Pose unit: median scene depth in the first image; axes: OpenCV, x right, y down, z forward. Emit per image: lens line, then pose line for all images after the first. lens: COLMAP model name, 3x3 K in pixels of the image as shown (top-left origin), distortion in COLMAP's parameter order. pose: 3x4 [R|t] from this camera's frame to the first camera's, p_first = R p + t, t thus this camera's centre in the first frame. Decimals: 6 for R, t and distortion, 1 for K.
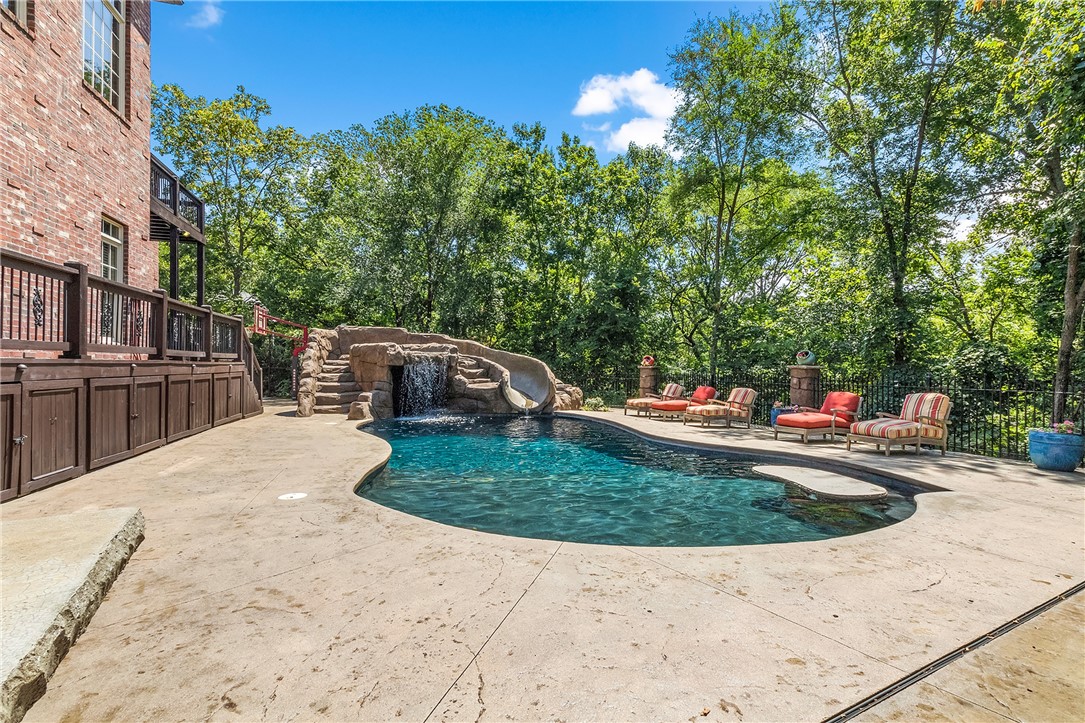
lens RADIAL K [[512.4, 0, 539.0], [0, 512.4, 372.4], [0, 0, 1]] dist [-0.000993, -0.001180]
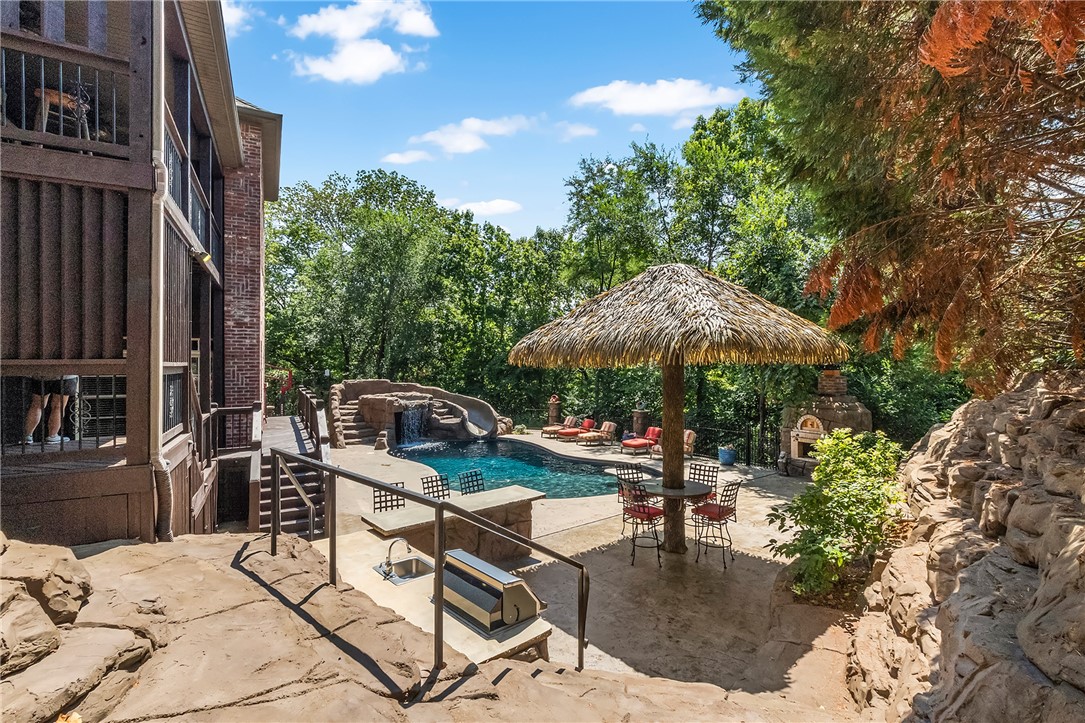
lens RADIAL K [[512.4, 0, 542.4], [0, 512.4, 358.9], [0, 0, 1]] dist [-0.000993, -0.001180]
pose [[0.979490, -0.005171, 0.201427, -0.168763], [0.009835, 0.999706, -0.022161, -0.141512], [-0.201253, 0.023687, 0.979253, -0.644845]]
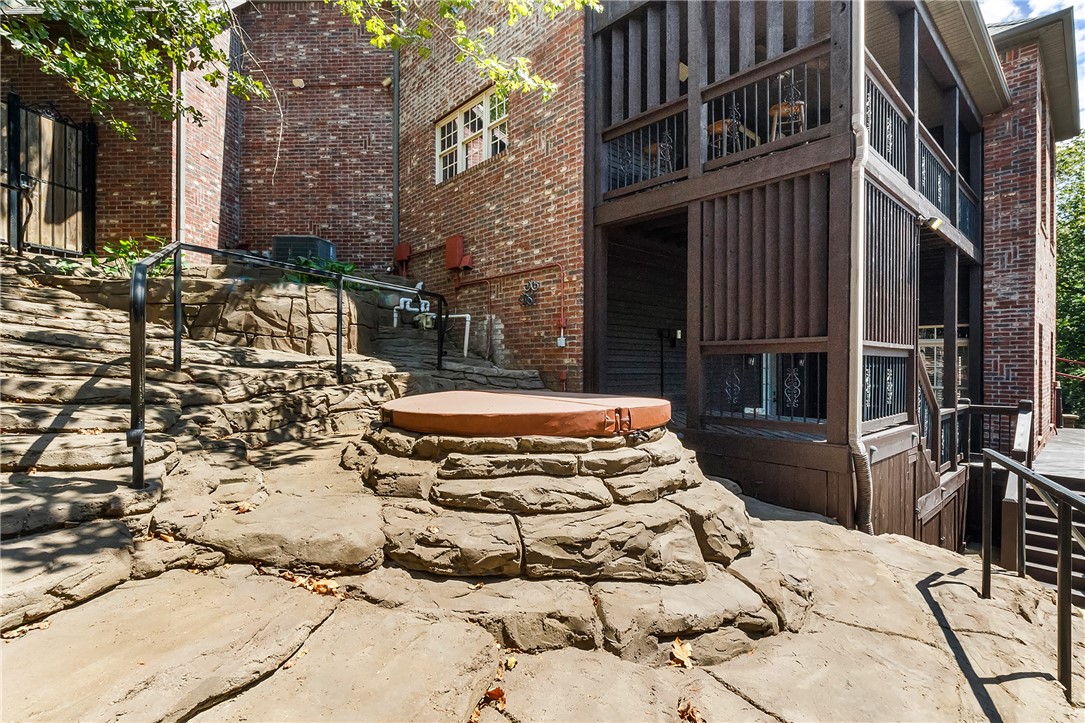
lens RADIAL K [[512.4, 0, 532.8], [0, 512.4, 364.0], [0, 0, 1]] dist [-0.000993, -0.001180]
pose [[0.432985, 0.001027, -0.901401, -0.145804], [-0.019020, 0.999787, -0.007997, -0.124594], [0.901200, 0.020607, 0.432912, -0.568761]]
